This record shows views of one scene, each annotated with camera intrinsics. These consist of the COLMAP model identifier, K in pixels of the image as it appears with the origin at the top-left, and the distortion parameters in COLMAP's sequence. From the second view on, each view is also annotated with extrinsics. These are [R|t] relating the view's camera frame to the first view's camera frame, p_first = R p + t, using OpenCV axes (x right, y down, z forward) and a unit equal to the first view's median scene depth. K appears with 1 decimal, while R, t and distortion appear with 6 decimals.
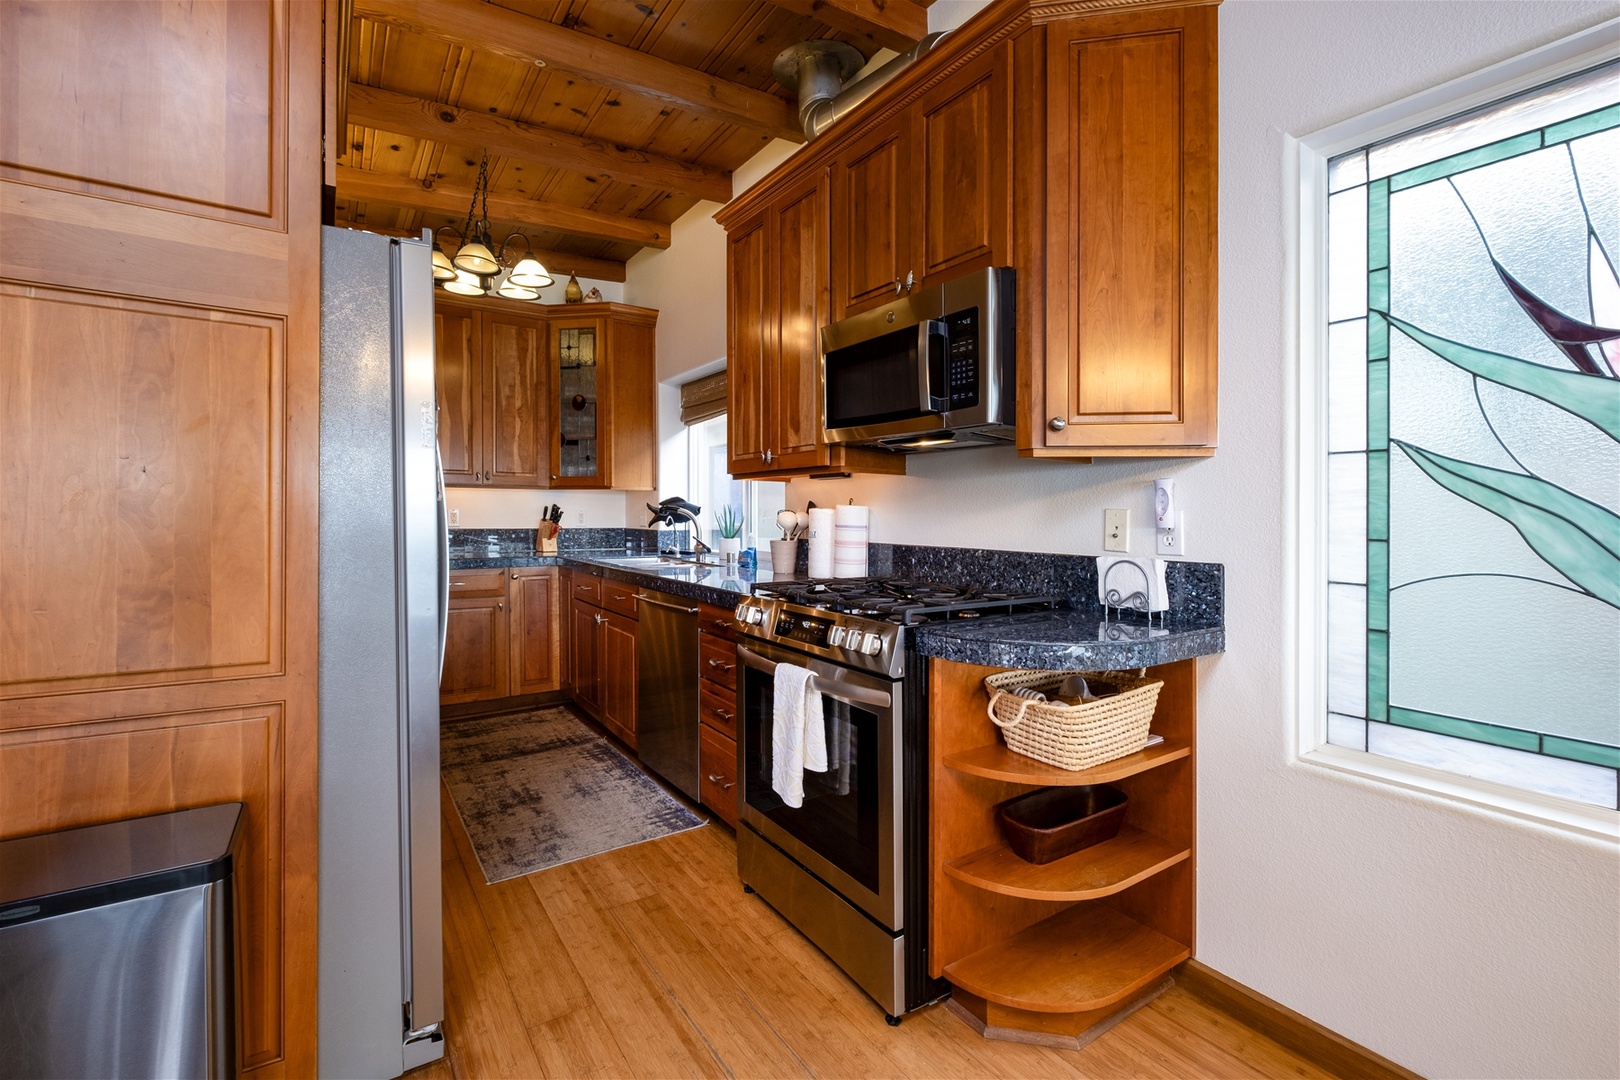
lens RADIAL K [[711.2, 0, 809.2], [0, 711.2, 513.2], [0, 0, 1]] dist [-0.002217, -0.000177]
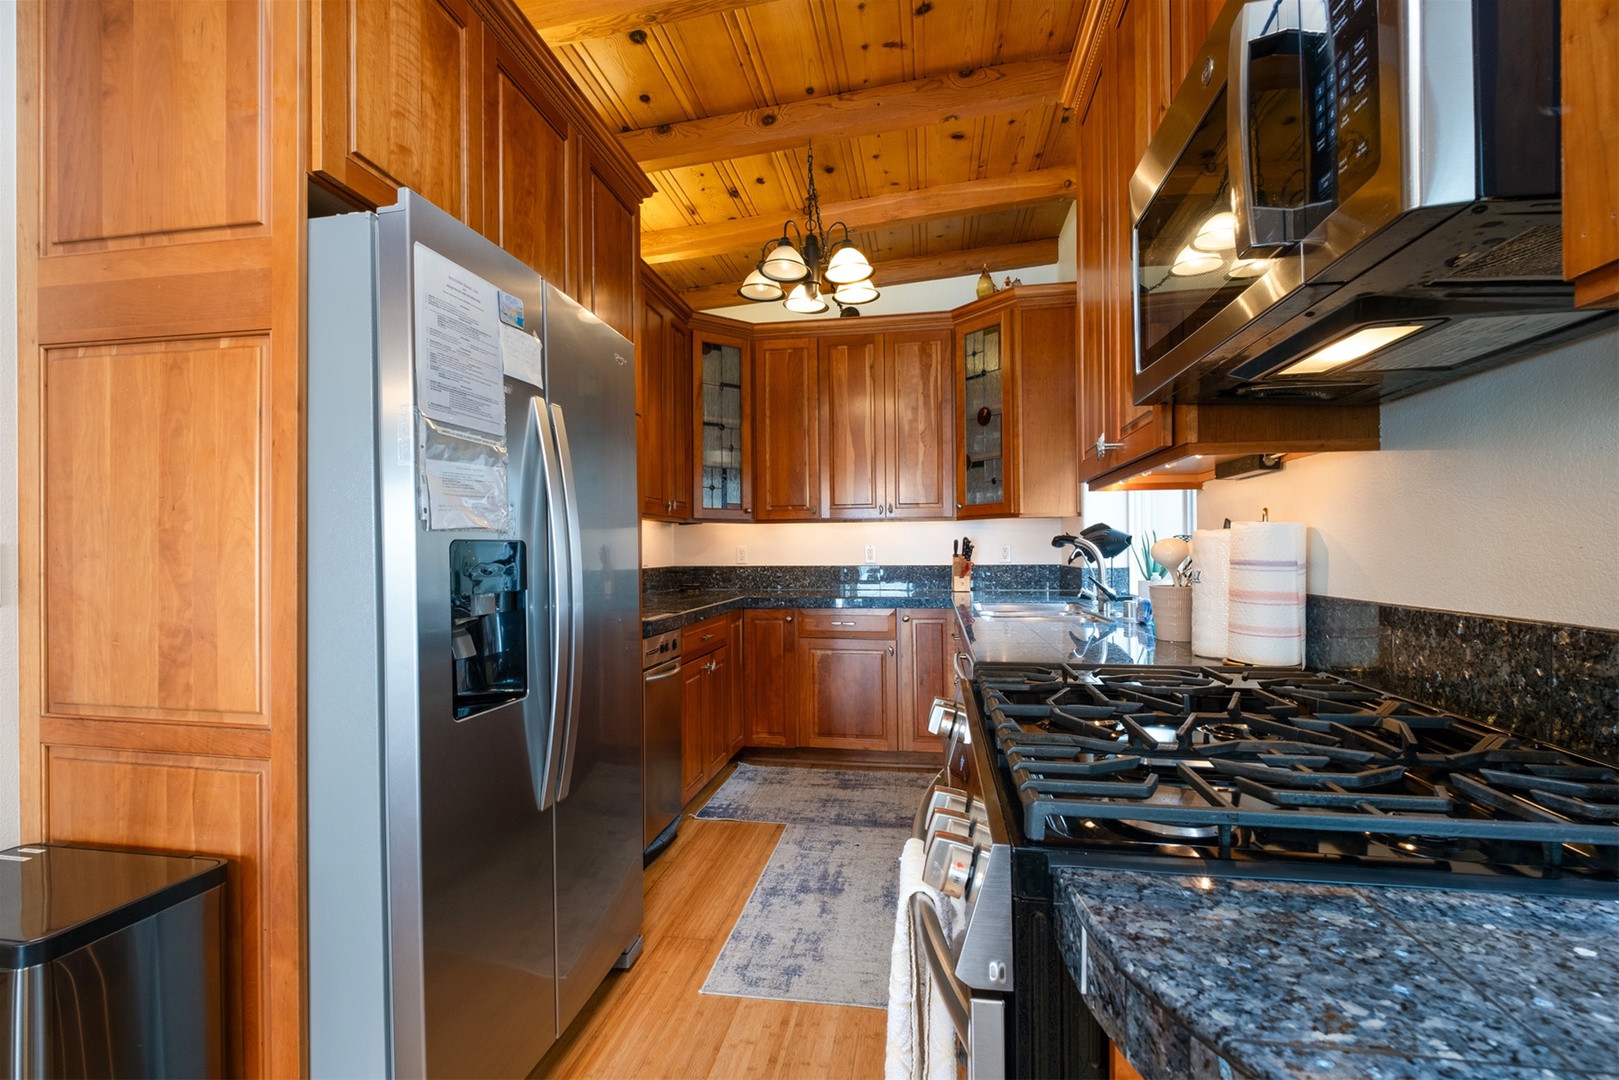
lens RADIAL K [[709.6, 0, 807.0], [0, 709.6, 555.4], [0, 0, 1]] dist [0.003063, -0.000539]
pose [[0.716878, -0.008636, -0.697145, 0.118719], [0.014476, 0.999892, 0.002499, 0.004878], [0.697048, -0.011883, 0.716926, 0.262068]]
